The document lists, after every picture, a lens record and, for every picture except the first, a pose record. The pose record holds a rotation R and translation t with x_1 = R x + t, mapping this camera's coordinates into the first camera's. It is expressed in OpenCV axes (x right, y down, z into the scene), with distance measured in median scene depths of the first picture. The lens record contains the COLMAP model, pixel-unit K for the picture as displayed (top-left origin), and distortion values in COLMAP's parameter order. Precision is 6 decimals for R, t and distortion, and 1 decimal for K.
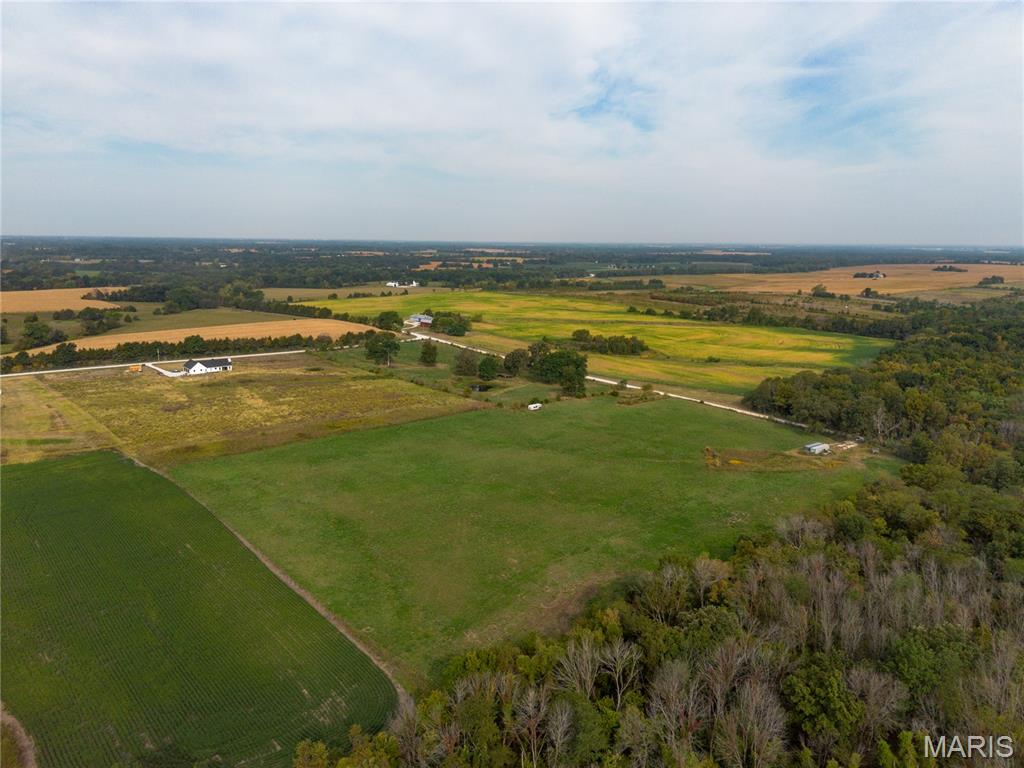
lens RADIAL K [[711.4, 0, 511.2], [0, 711.4, 378.2], [0, 0, 1]] dist [0.068512, -0.066651]
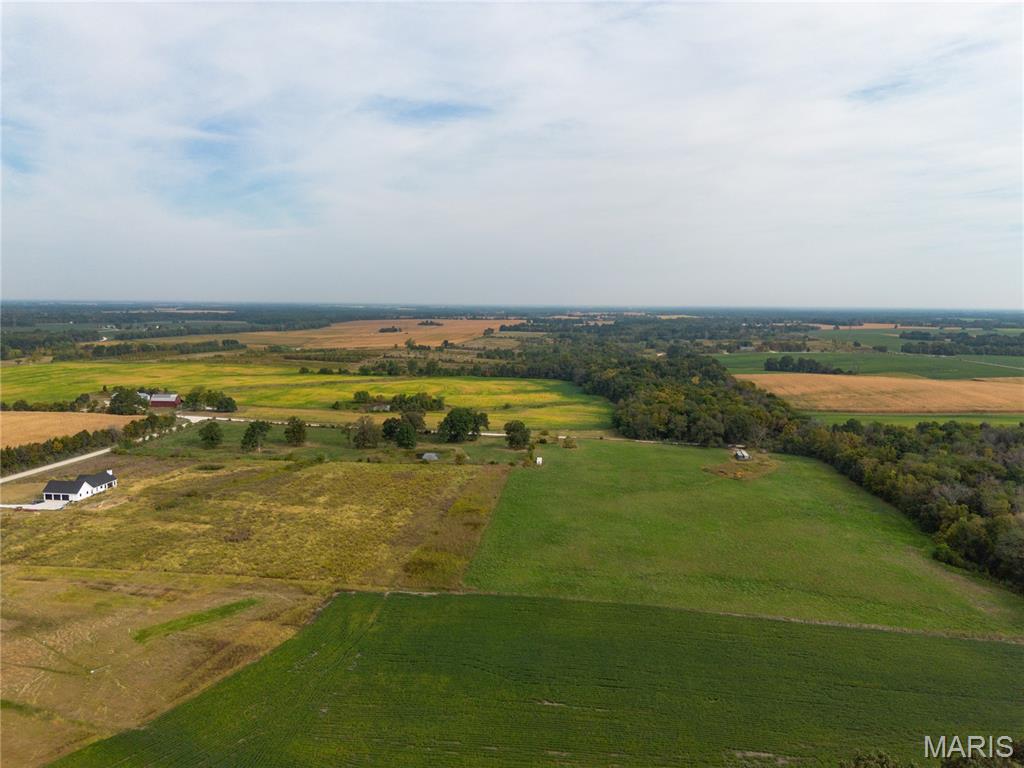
lens RADIAL K [[711.4, 0, 511.2], [0, 711.4, 378.2], [0, 0, 1]] dist [0.068512, -0.066651]
pose [[0.738906, -0.075785, 0.669533, -0.252841], [0.127934, 0.991359, -0.028978, -0.020424], [-0.661552, 0.107068, 0.742217, 0.091762]]
